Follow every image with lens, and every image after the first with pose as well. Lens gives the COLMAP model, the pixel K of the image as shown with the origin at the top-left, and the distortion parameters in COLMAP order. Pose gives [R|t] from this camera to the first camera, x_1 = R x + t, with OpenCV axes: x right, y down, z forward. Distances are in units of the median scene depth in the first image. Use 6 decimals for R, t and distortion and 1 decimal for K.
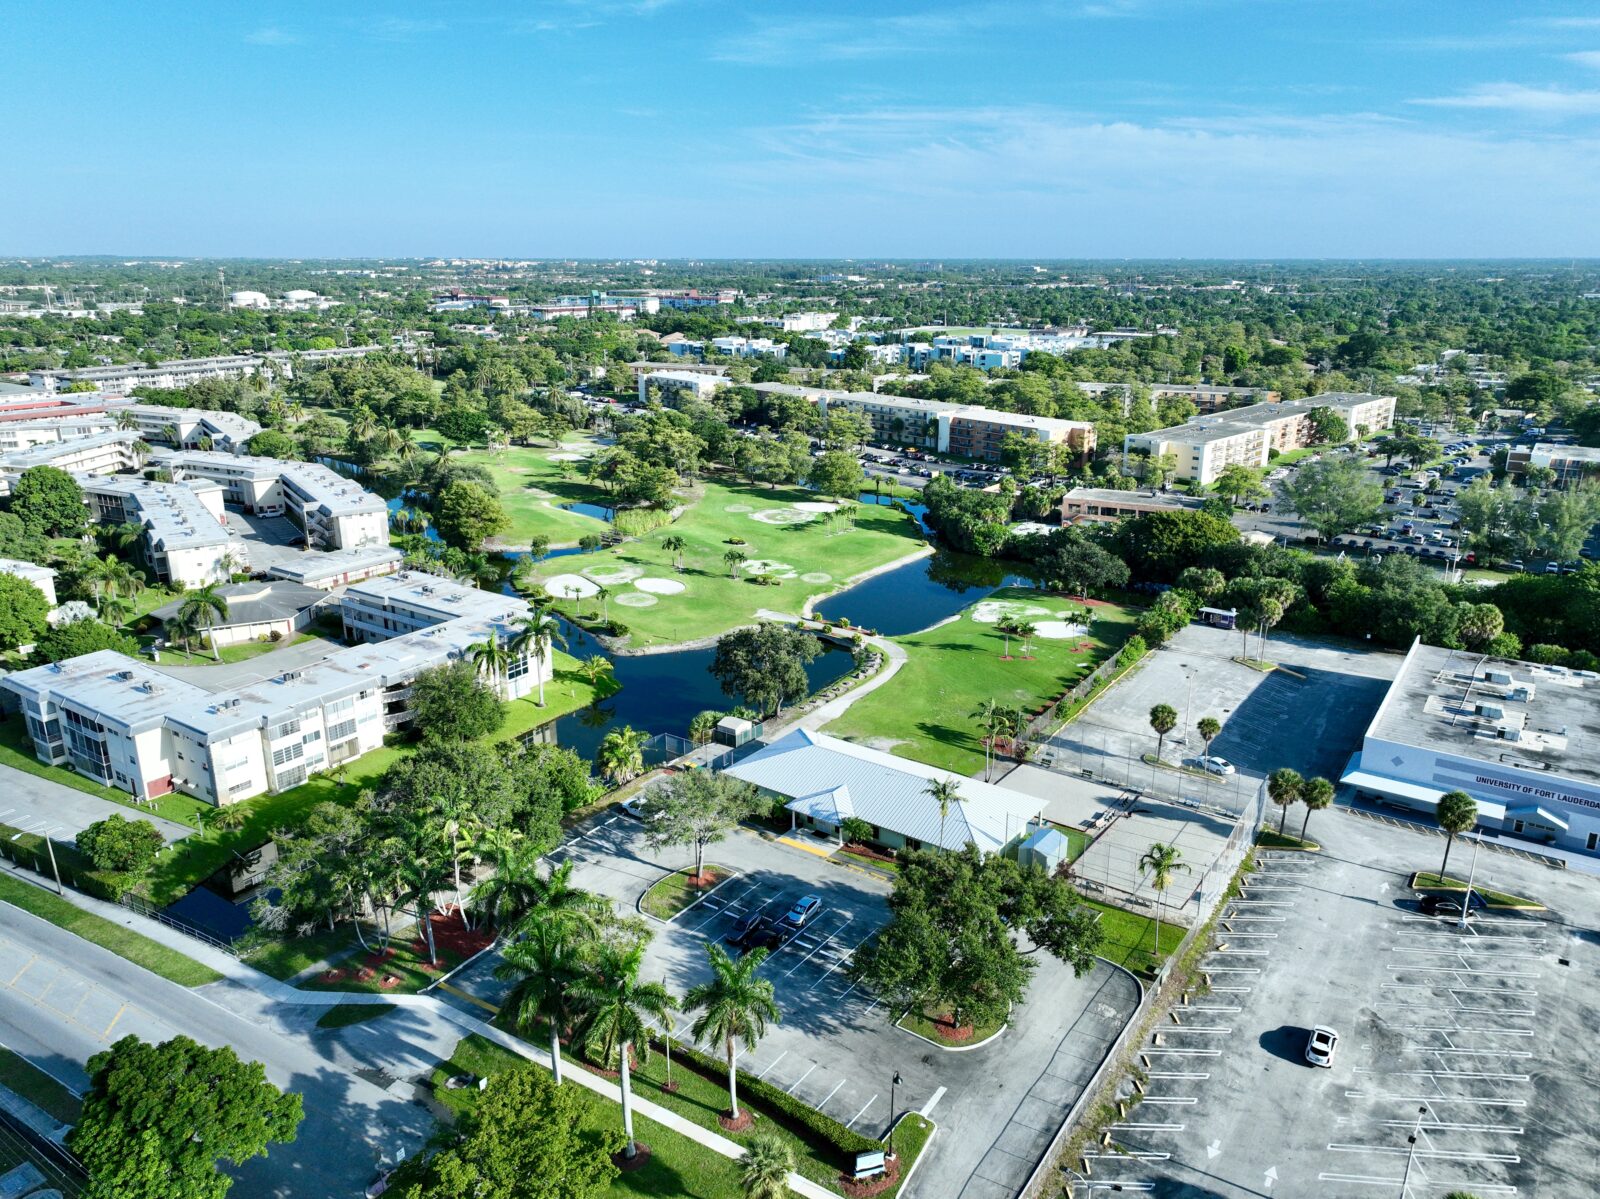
lens RADIAL K [[1128.9, 0, 807.0], [0, 1128.9, 589.9], [0, 0, 1]] dist [-0.003874, 0.020629]
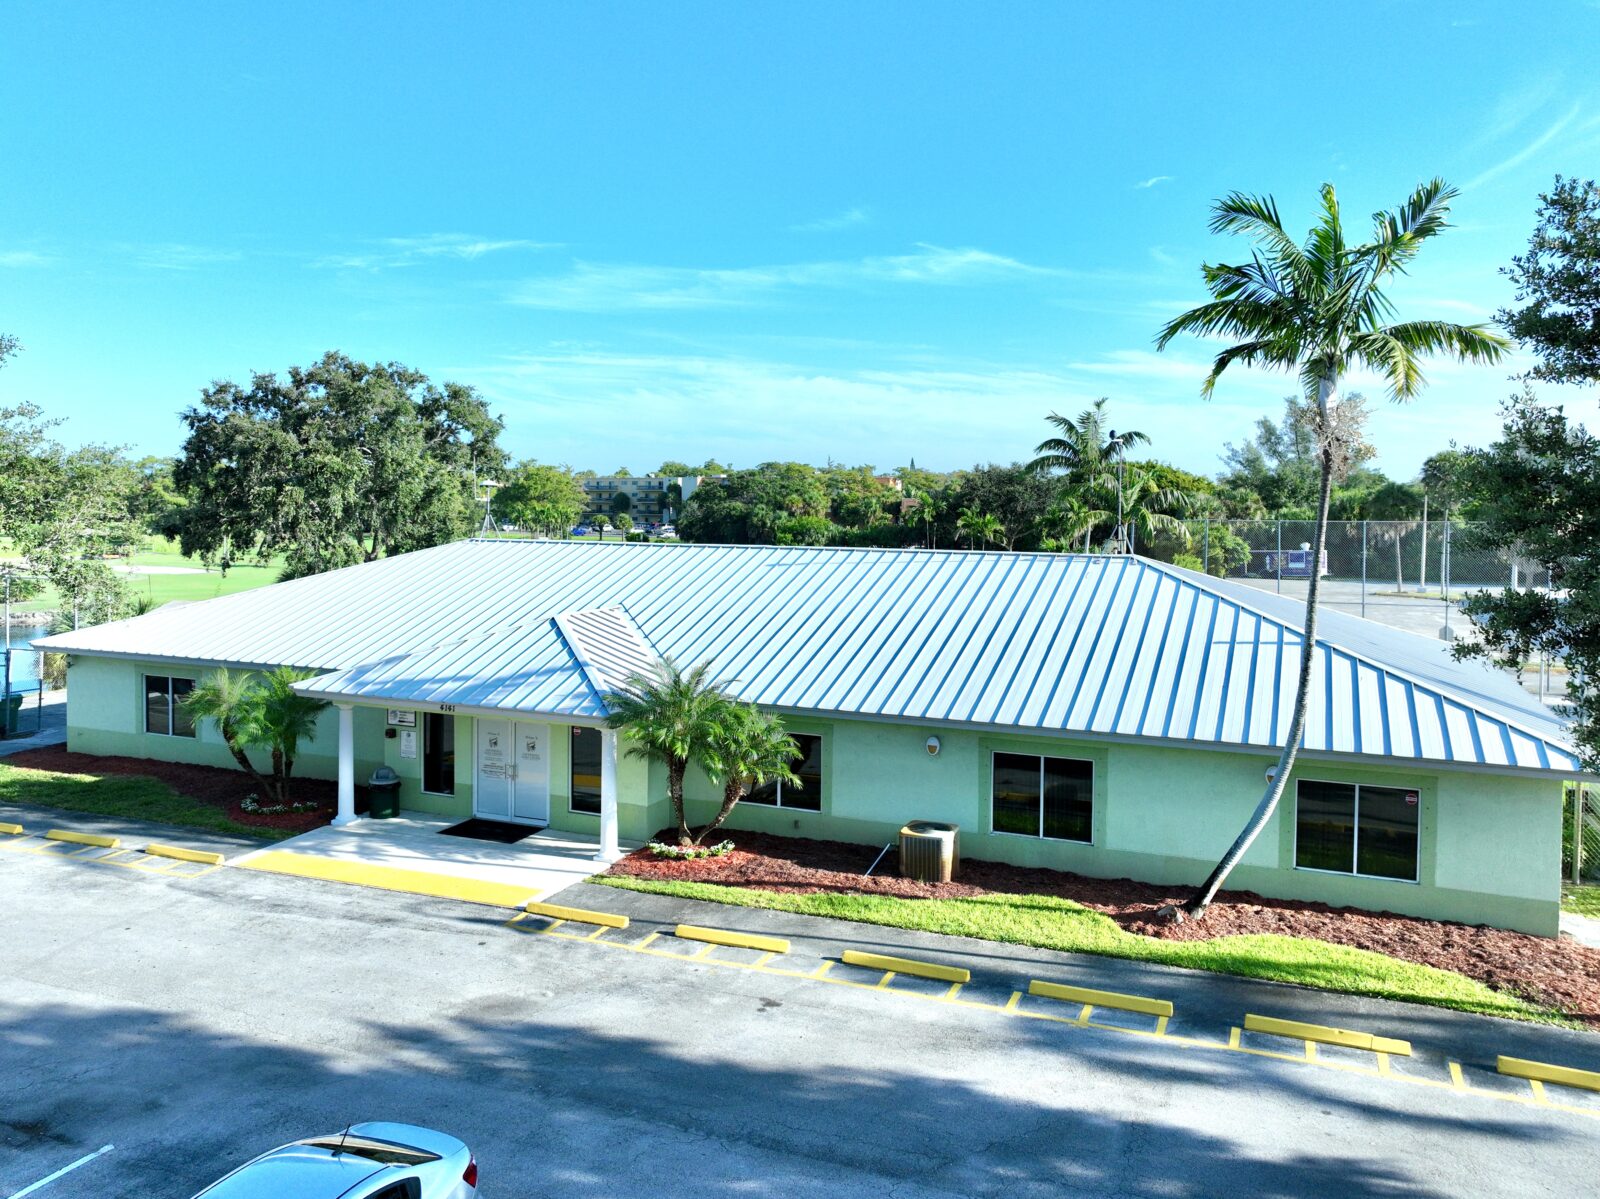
lens RADIAL K [[1228.4, 0, 765.5], [0, 1228.4, 543.3], [0, 0, 1]] dist [-0.000092, 0.007315]
pose [[0.977083, -0.001569, 0.212853, 0.007190], [0.054825, 0.968089, -0.244534, 0.122359], [-0.205677, 0.250600, 0.945990, 0.433211]]
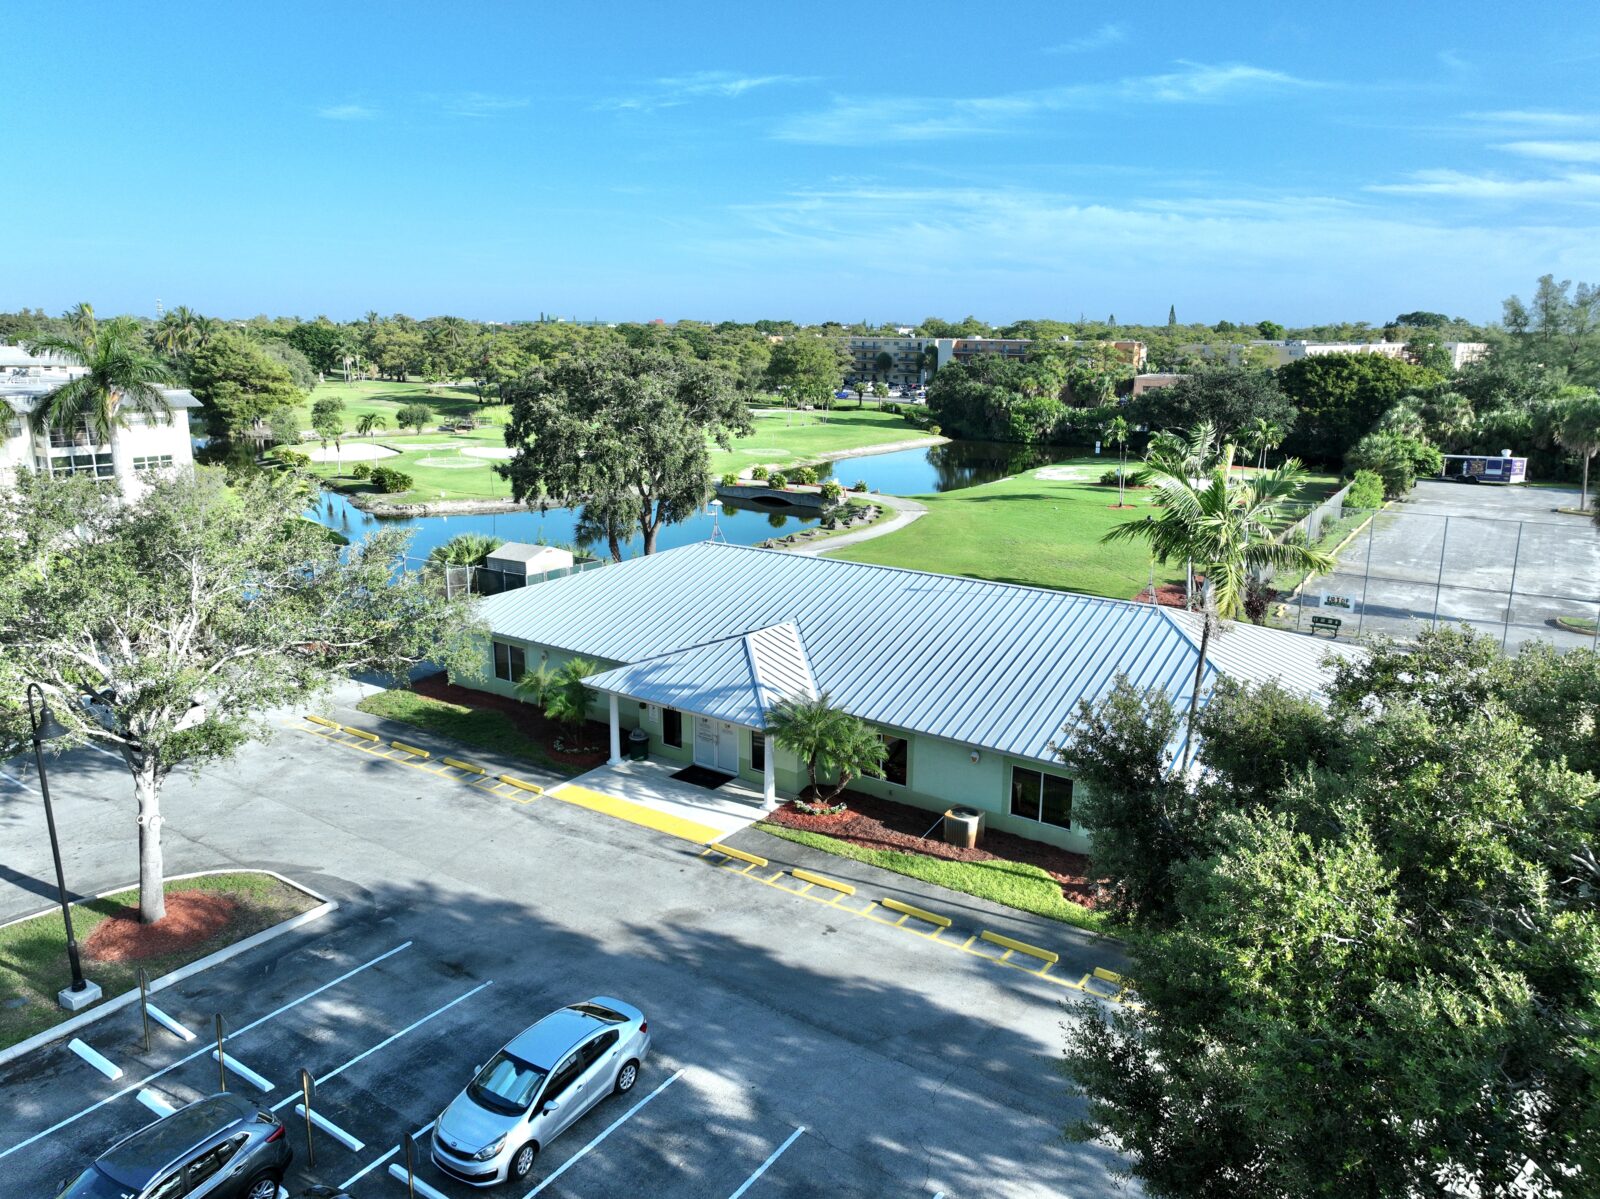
lens RADIAL K [[1128.9, 0, 807.0], [0, 1128.9, 589.9], [0, 0, 1]] dist [-0.003874, 0.020629]
pose [[0.999778, 0.001243, 0.021055, 0.017959], [0.000079, 0.998034, -0.062676, 0.102582], [-0.021091, 0.062664, 0.997812, 0.387876]]
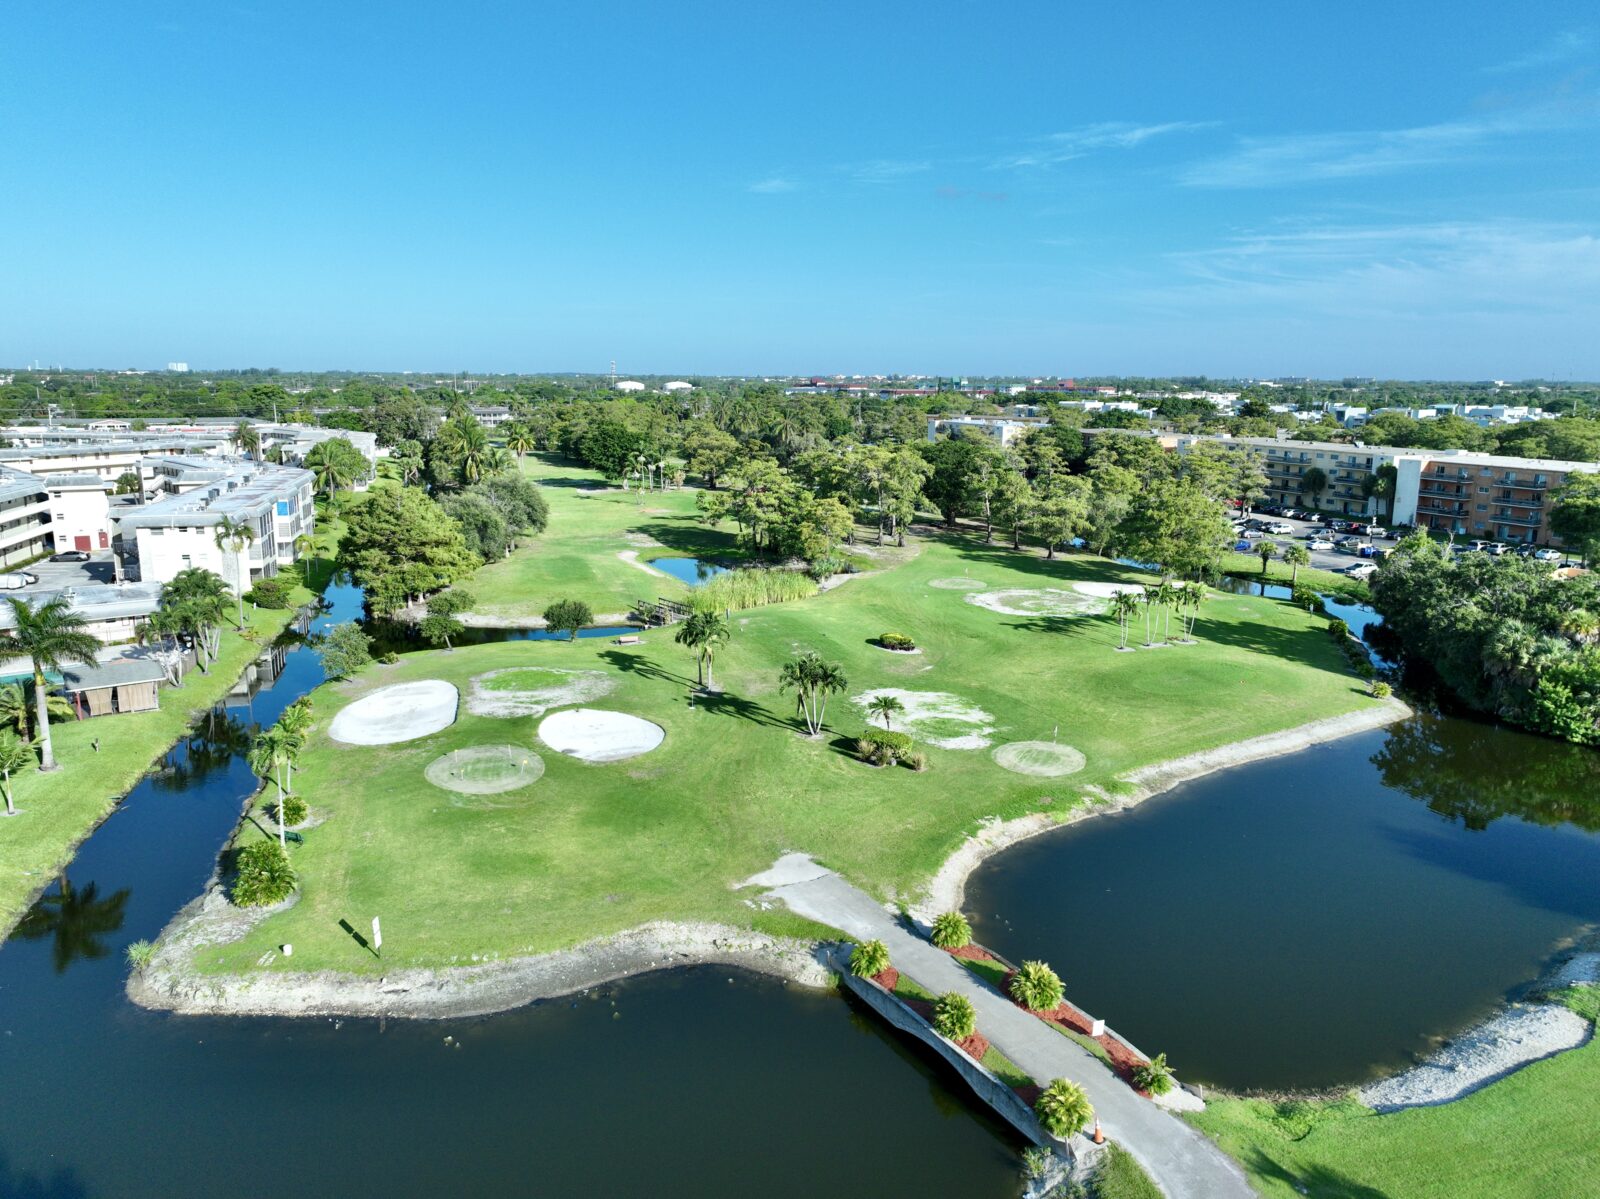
lens RADIAL K [[1128.9, 0, 807.0], [0, 1128.9, 589.9], [0, 0, 1]] dist [-0.003874, 0.020629]
pose [[0.941452, 0.067380, -0.330345, 0.051727], [-0.101370, 0.991059, -0.086751, -0.024347], [0.321546, 0.115159, 0.939865, 0.642206]]
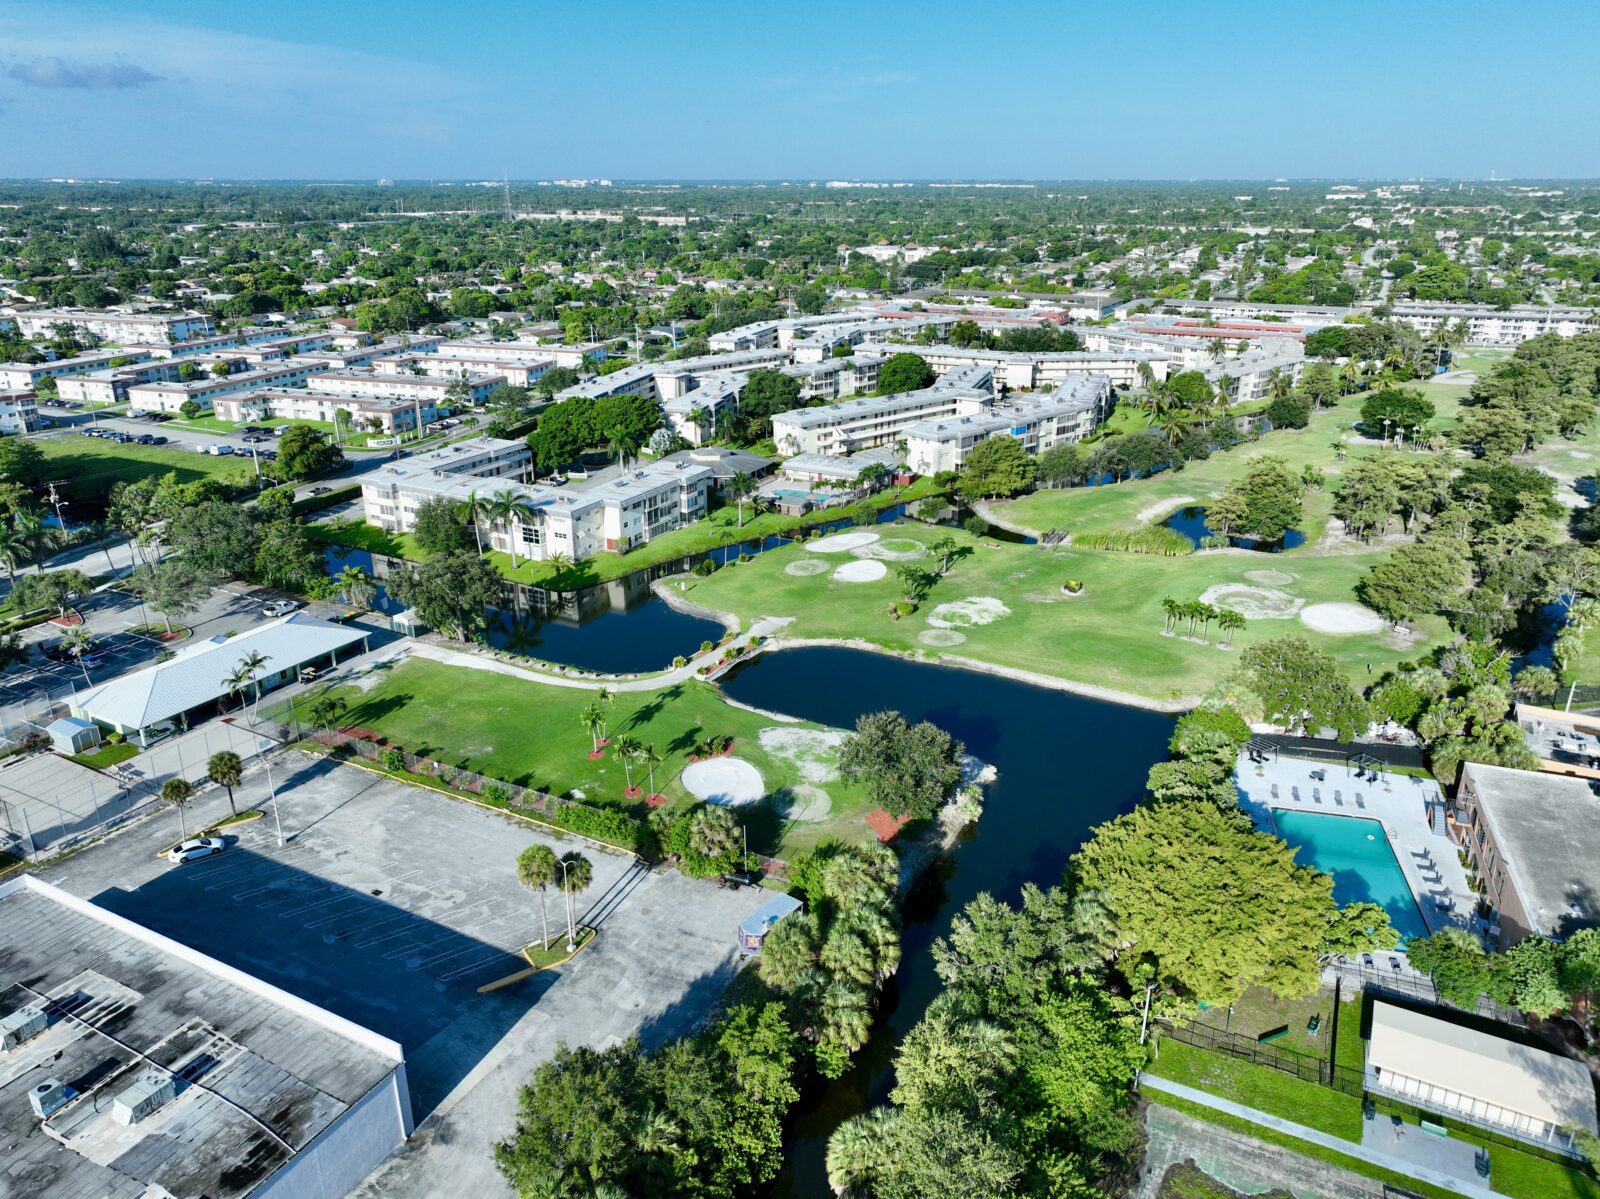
lens RADIAL K [[1128.9, 0, 807.0], [0, 1128.9, 589.9], [0, 0, 1]] dist [-0.003874, 0.020629]
pose [[0.117872, 0.337850, -0.933790, 0.687893], [-0.282948, 0.912792, 0.294536, -0.235286], [0.951865, 0.229496, 0.203186, 0.749418]]
